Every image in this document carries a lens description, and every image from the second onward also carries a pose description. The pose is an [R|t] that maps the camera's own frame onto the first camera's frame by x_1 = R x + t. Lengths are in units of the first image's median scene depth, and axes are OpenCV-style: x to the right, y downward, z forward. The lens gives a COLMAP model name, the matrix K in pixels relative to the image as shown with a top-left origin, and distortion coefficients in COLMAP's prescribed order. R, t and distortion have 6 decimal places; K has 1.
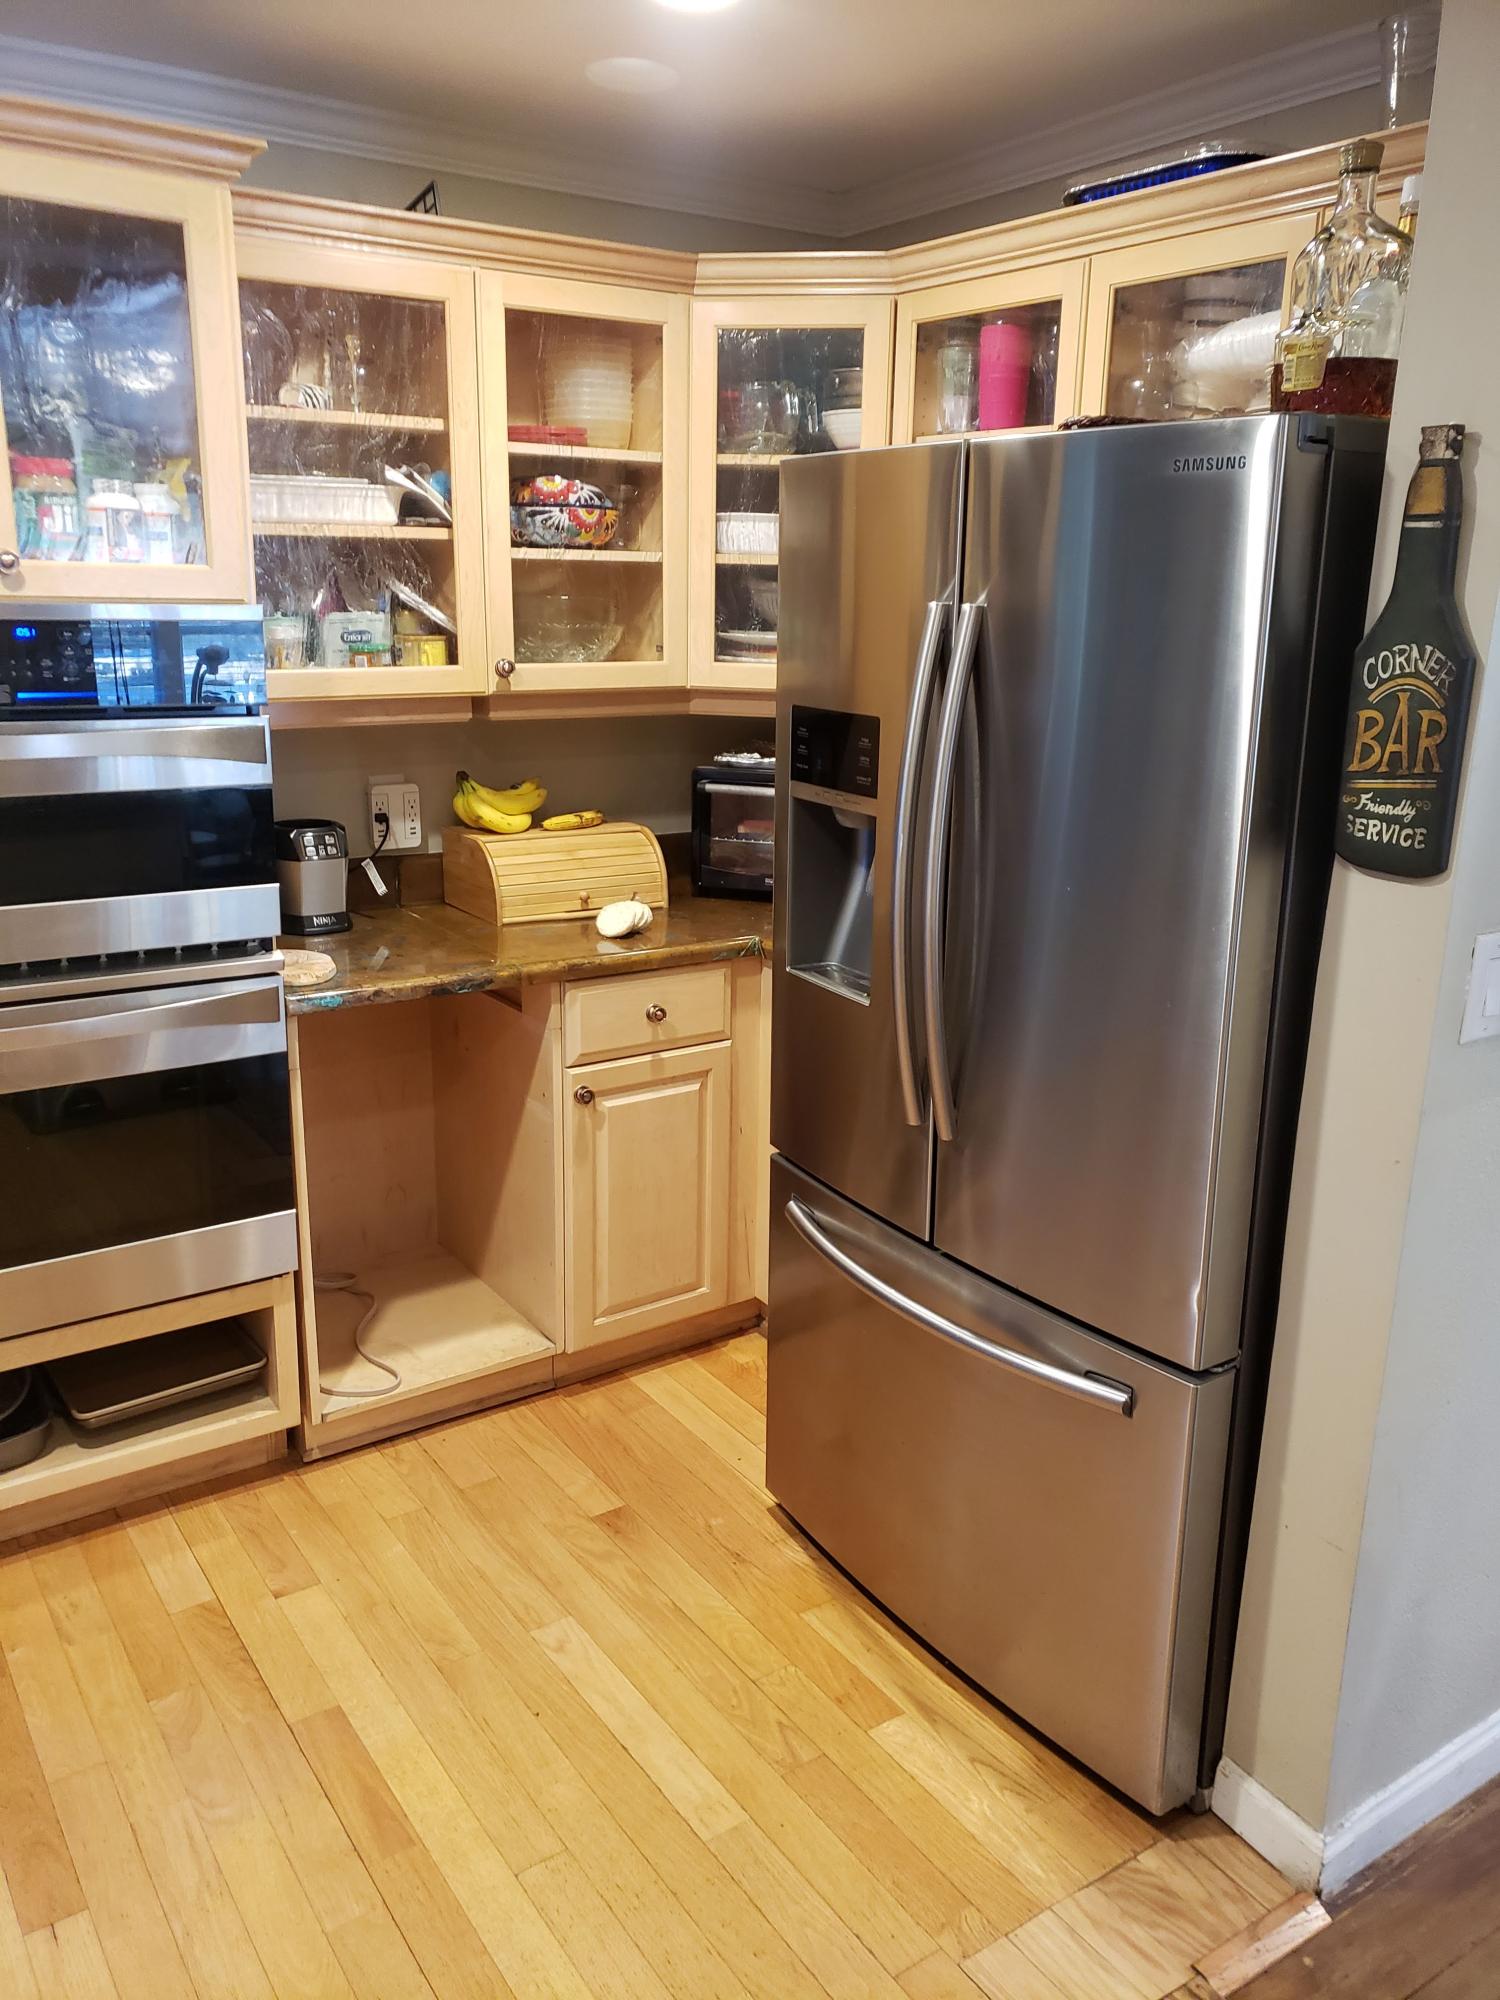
lens RADIAL K [[1577.2, 0, 761.6], [0, 1577.2, 992.1], [0, 0, 1]] dist [-0.002007, 0.053242]
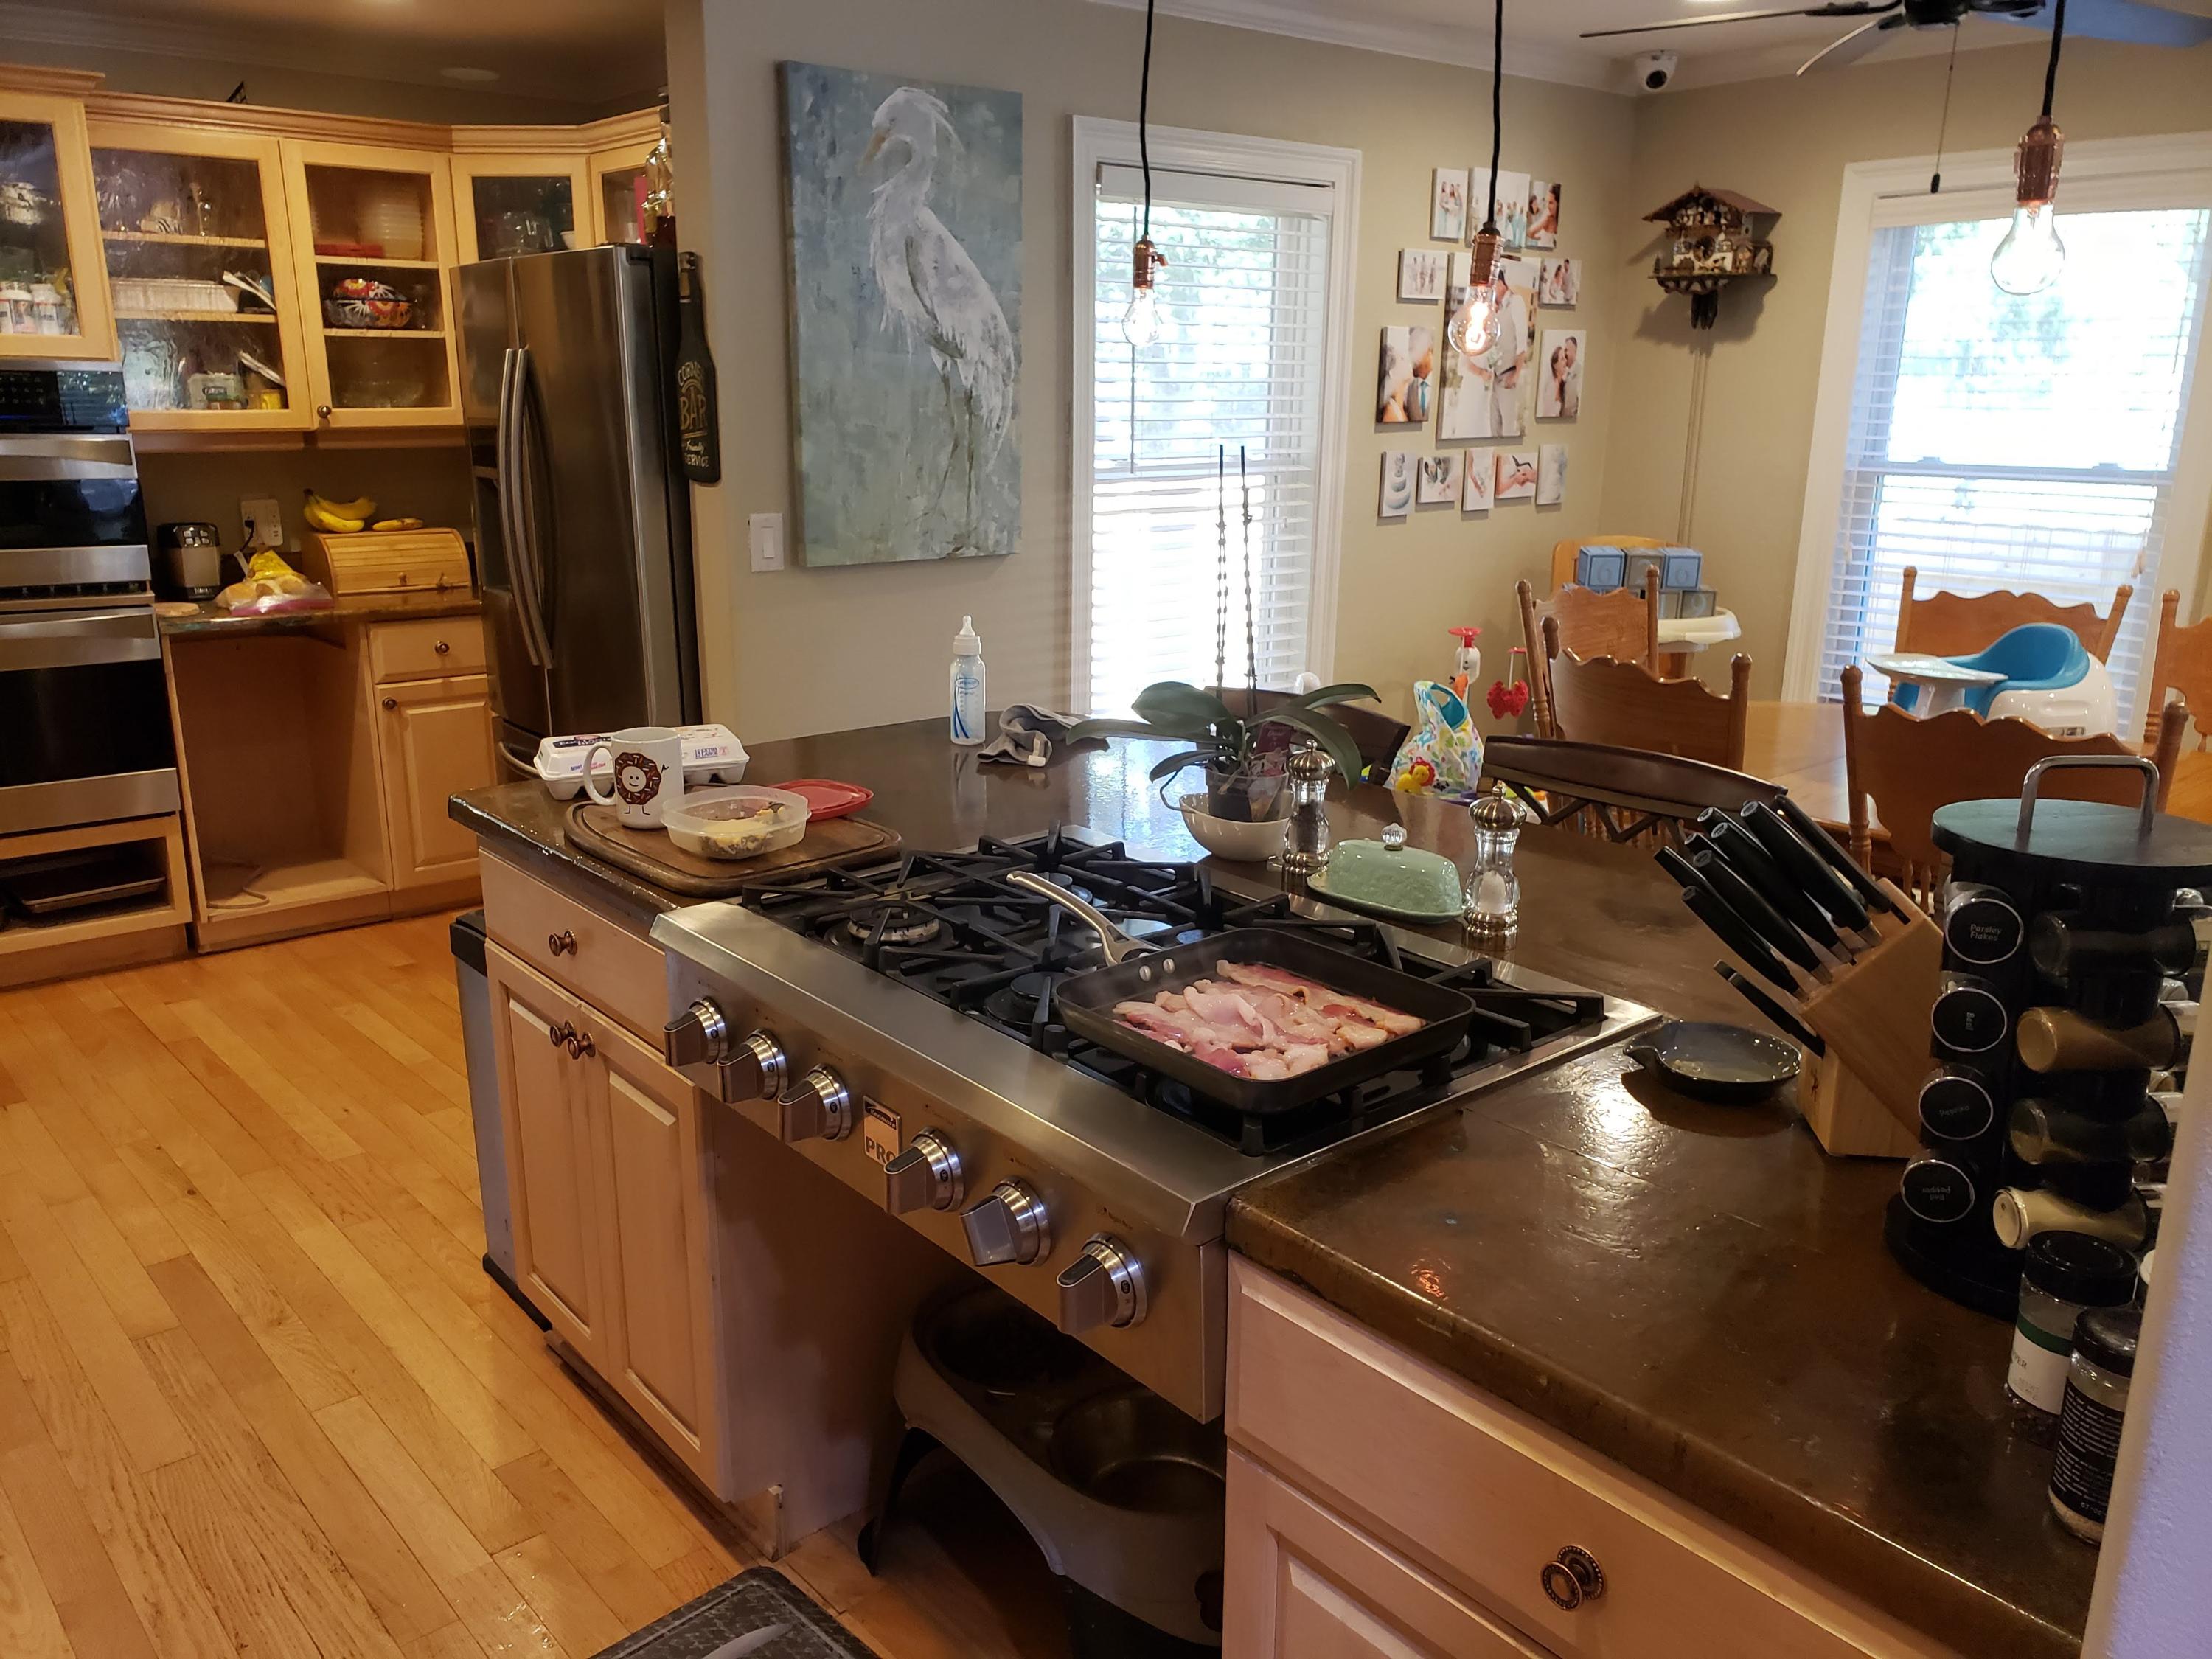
lens RADIAL K [[1722.2, 0, 1085.3], [0, 1722.2, 858.3], [0, 0, 1]] dist [0.015742, 0.009609]
pose [[0.994332, -0.041033, 0.098087, 0.384005], [0.040239, 0.999139, 0.010058, 0.231486], [-0.098415, -0.006054, 0.995127, -0.698933]]
